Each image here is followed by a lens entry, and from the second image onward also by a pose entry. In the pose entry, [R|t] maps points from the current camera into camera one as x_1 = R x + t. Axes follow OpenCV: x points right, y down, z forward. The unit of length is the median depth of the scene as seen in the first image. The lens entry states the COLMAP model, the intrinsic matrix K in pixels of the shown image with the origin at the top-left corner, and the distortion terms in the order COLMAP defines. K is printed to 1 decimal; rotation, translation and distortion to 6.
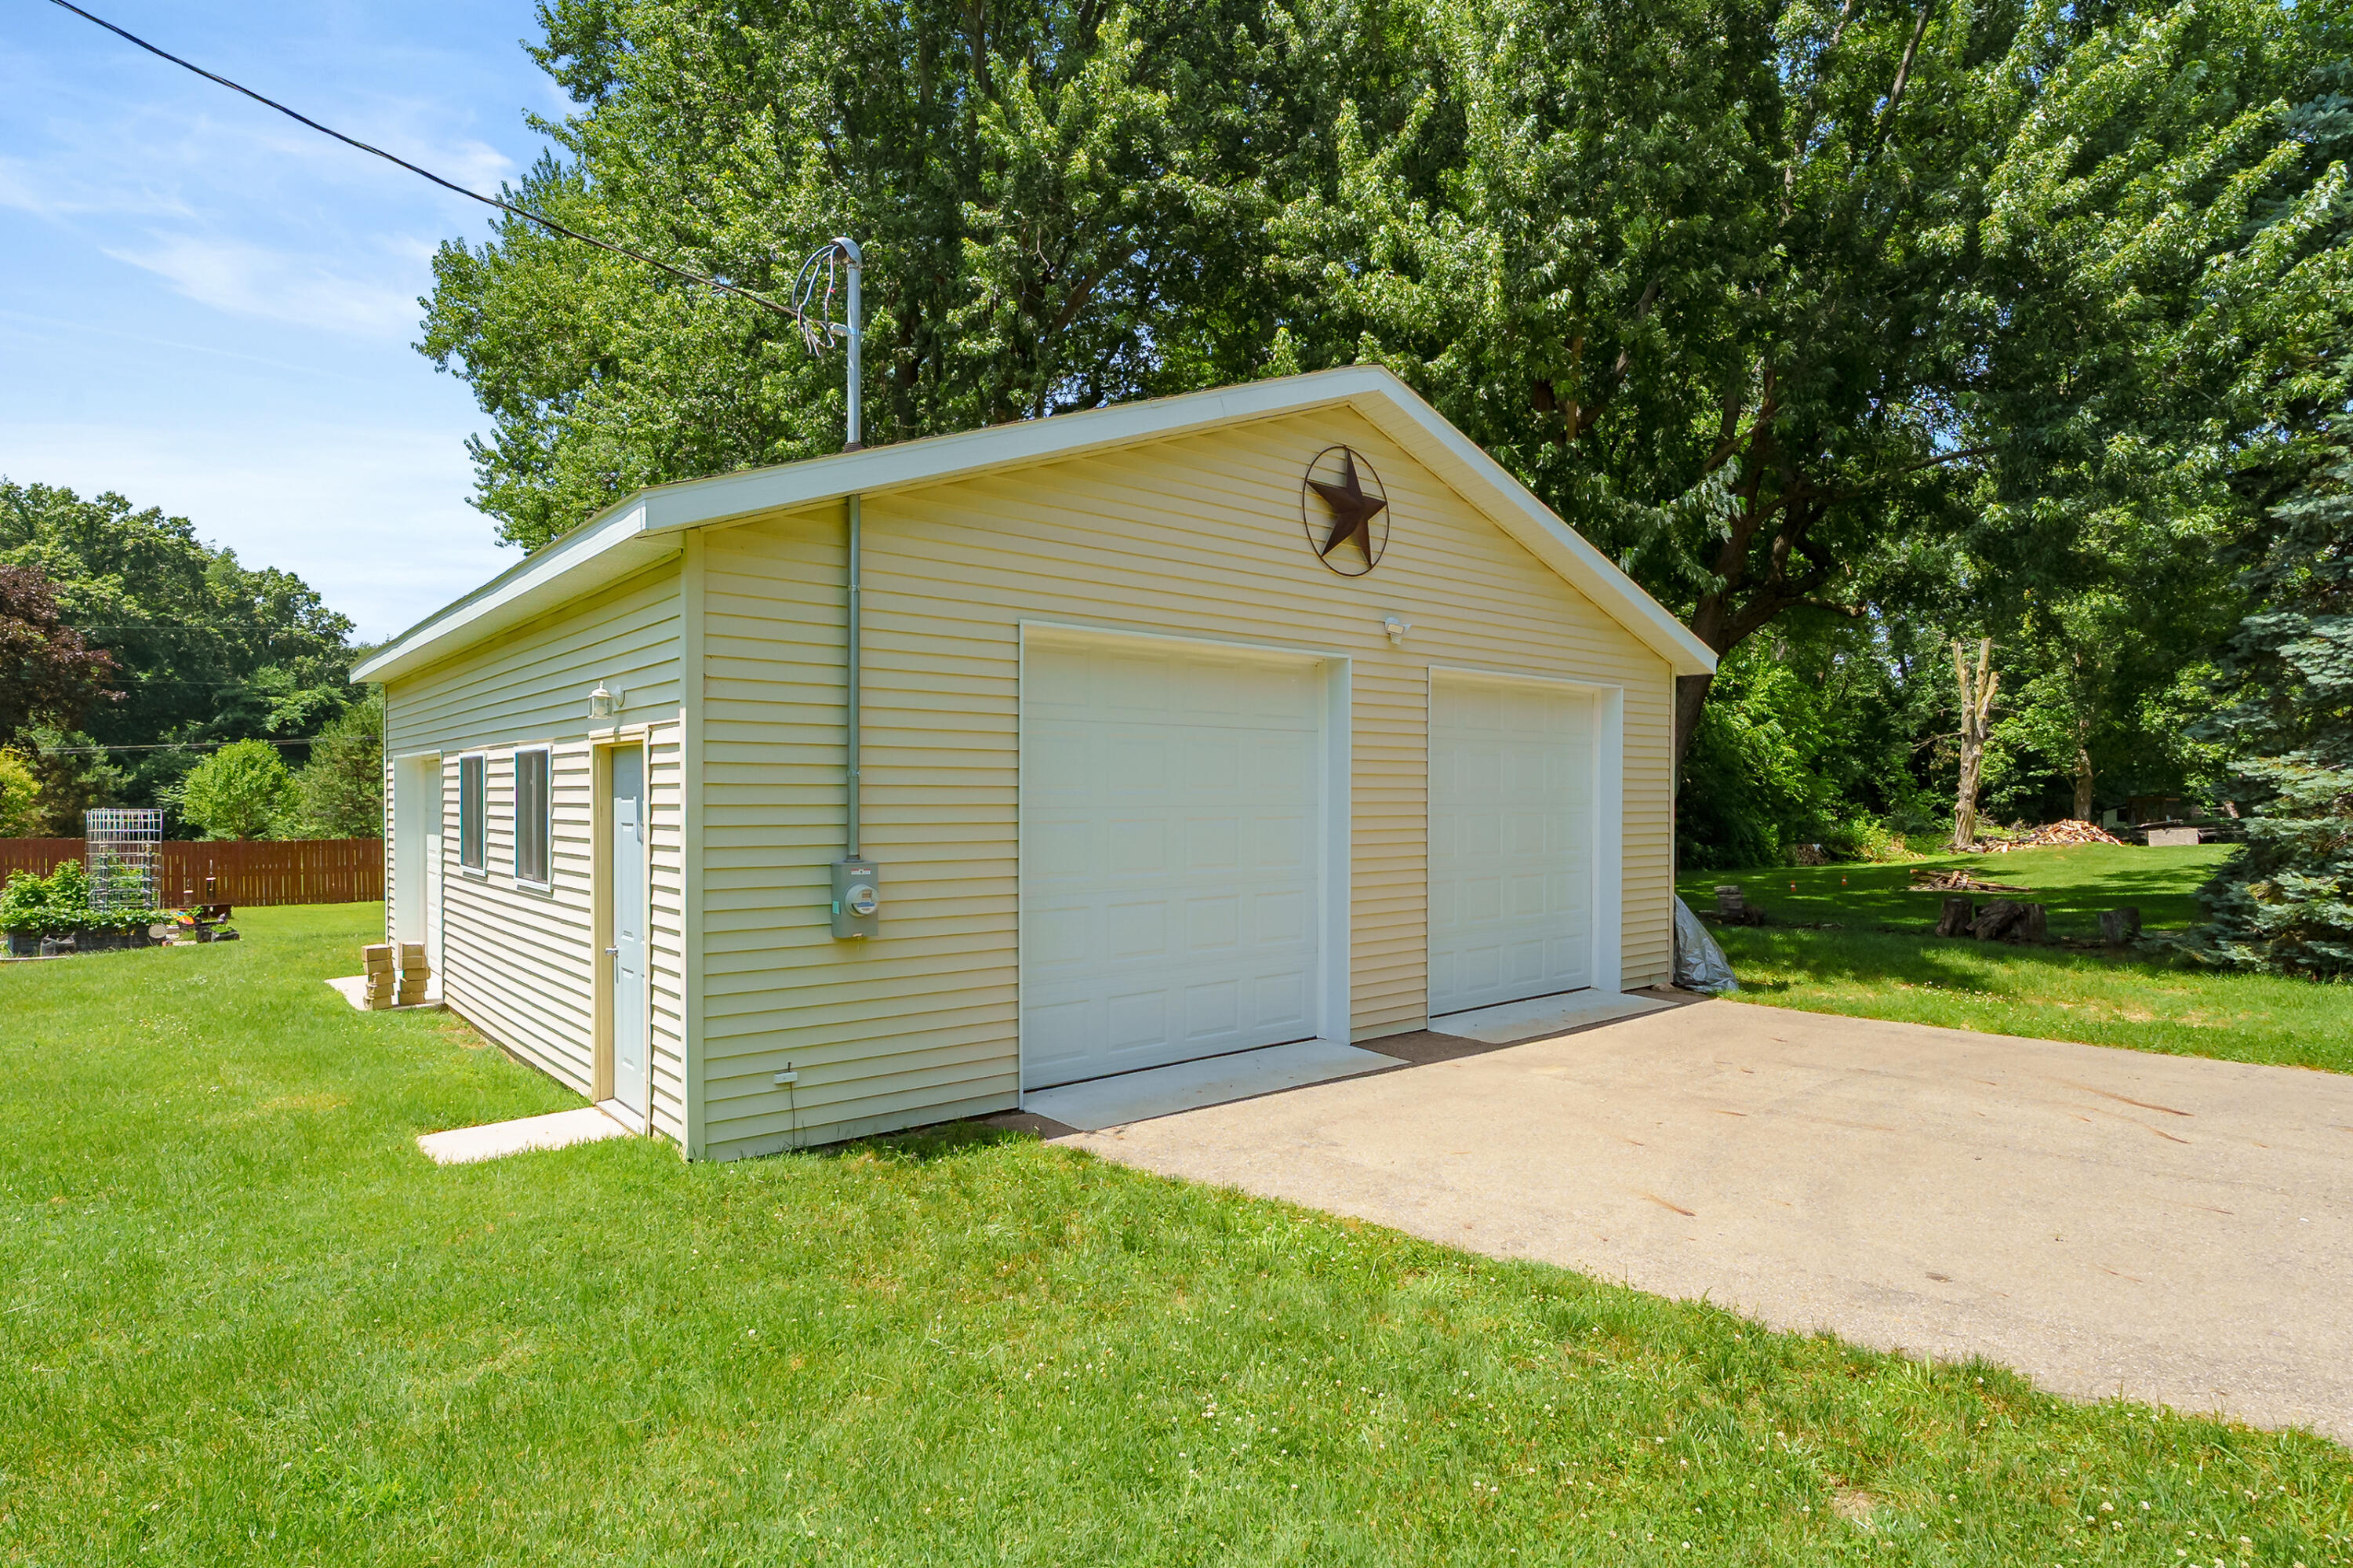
lens RADIAL K [[1223.2, 0, 1181.7], [0, 1223.2, 793.0], [0, 0, 1]] dist [0.003968, 0.003158]
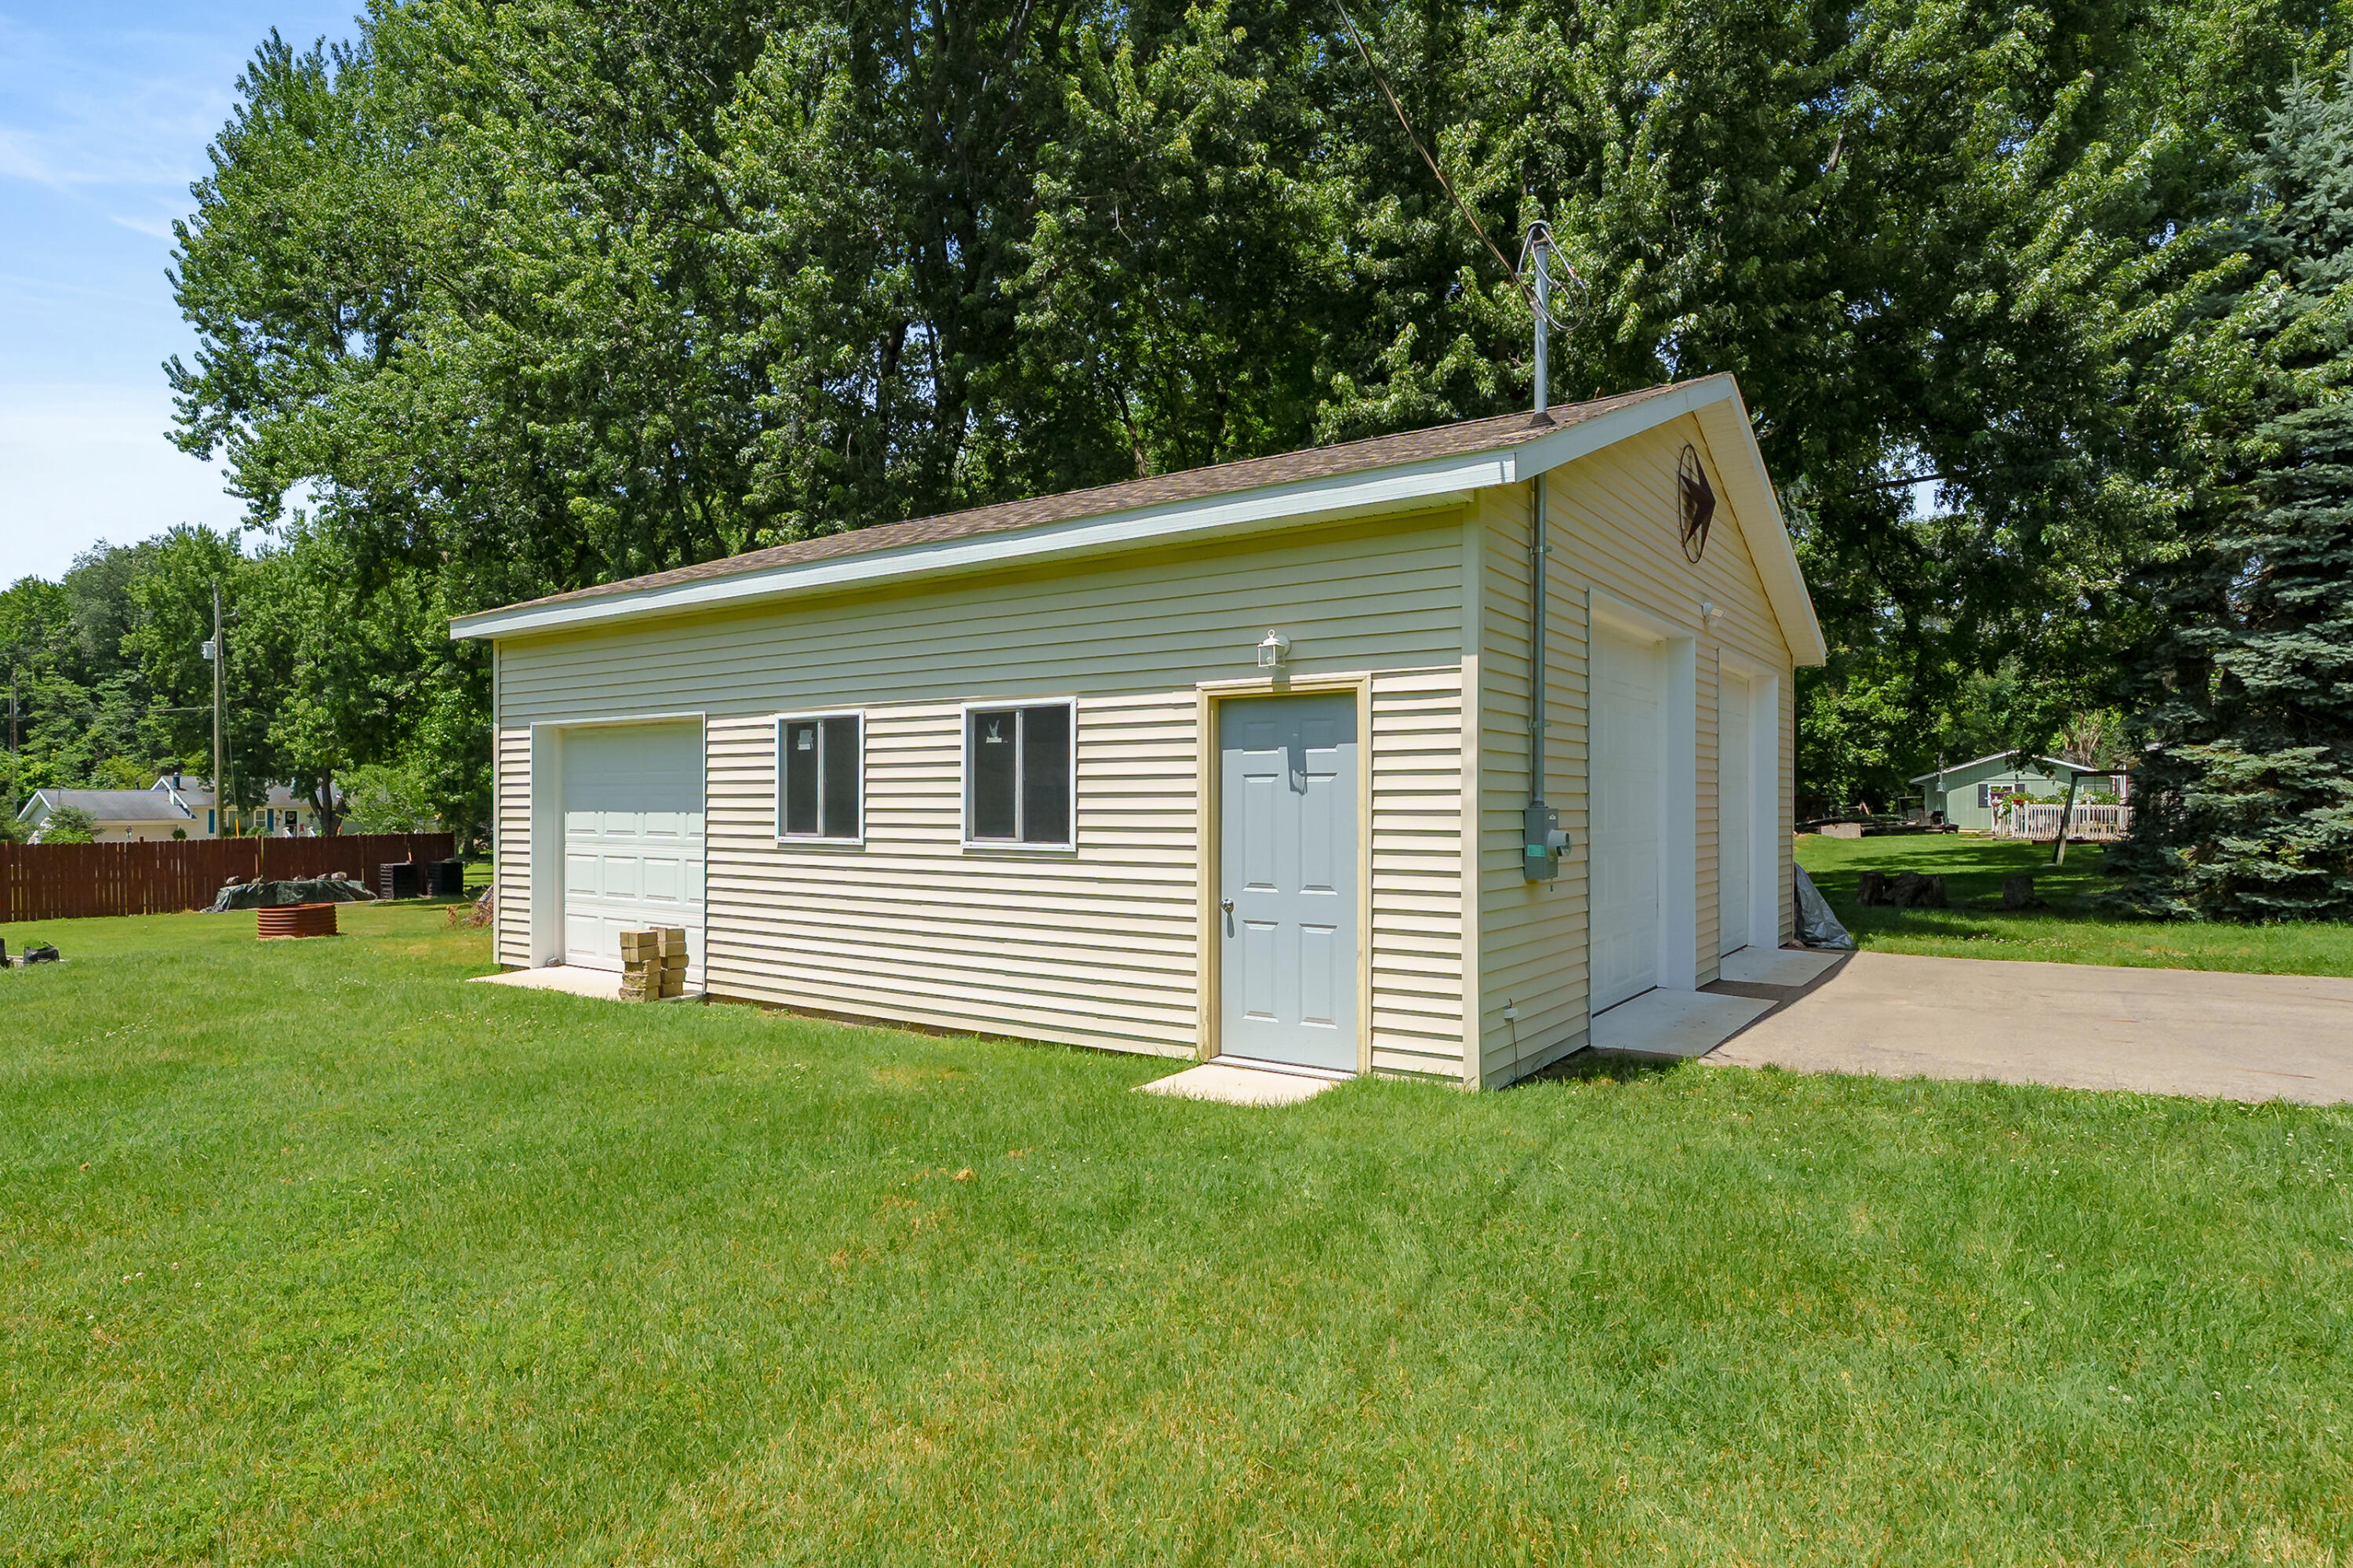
lens RADIAL K [[1257.0, 0, 1172.4], [0, 1257.0, 777.9], [0, 0, 1]] dist [0.018223, -0.002267]
pose [[0.970584, 0.003597, 0.240736, -0.423519], [0.000251, 0.999873, -0.015953, 0.024178], [-0.240762, 0.015544, 0.970460, 0.011796]]
